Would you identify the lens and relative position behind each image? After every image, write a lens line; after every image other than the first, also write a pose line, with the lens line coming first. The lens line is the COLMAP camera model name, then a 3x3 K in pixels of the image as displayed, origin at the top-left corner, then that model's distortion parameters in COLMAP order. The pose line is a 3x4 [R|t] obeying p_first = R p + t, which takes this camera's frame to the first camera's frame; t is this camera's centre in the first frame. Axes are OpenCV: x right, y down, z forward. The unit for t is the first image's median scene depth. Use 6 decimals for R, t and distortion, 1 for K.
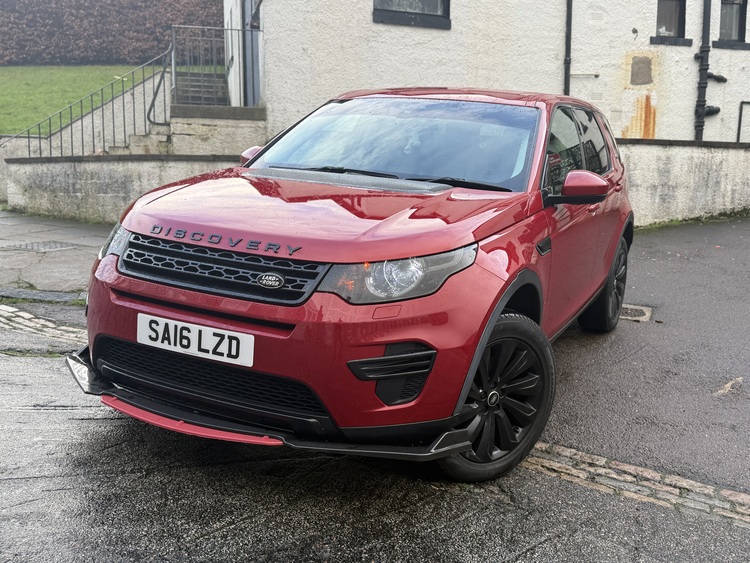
lens RADIAL K [[710.3, 0, 382.8], [0, 710.3, 257.0], [0, 0, 1]] dist [0.161436, -0.374974]
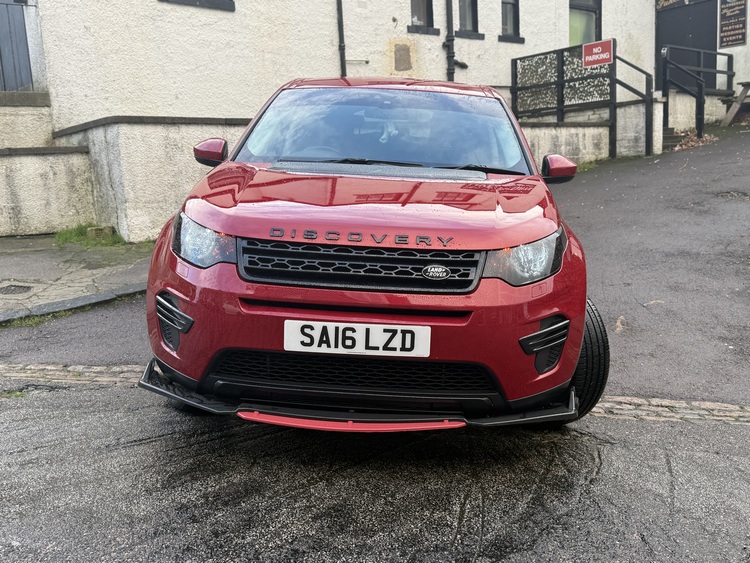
lens RADIAL K [[698.2, 0, 375.0], [0, 698.2, 281.5], [0, 0, 1]] dist [0.065623, -0.134045]
pose [[0.921678, -0.104963, 0.373486, -0.579300], [0.081369, 0.993593, 0.078436, -0.037548], [-0.379326, -0.041902, 0.924314, 0.092652]]
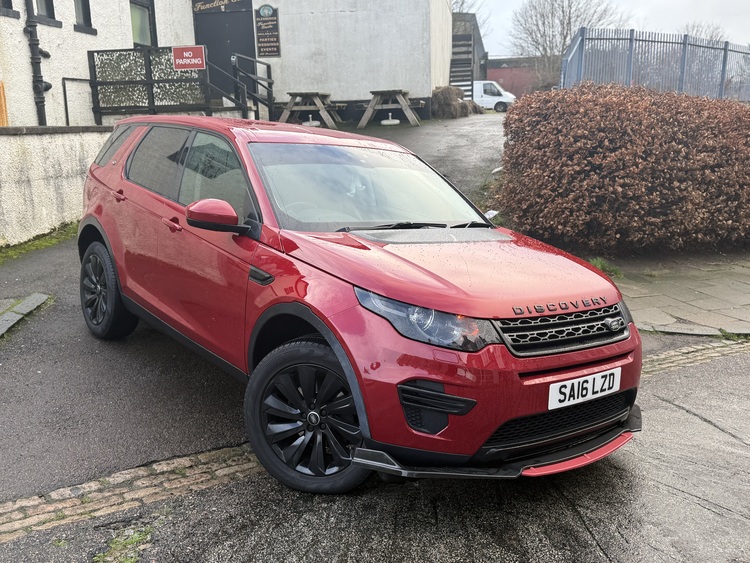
lens RADIAL K [[698.2, 0, 375.0], [0, 698.2, 281.5], [0, 0, 1]] dist [0.065623, -0.134045]
pose [[0.437666, -0.198828, 0.876878, -1.416000], [0.100527, 0.979950, 0.172024, -0.303760], [-0.893500, 0.012860, 0.448879, 0.757278]]
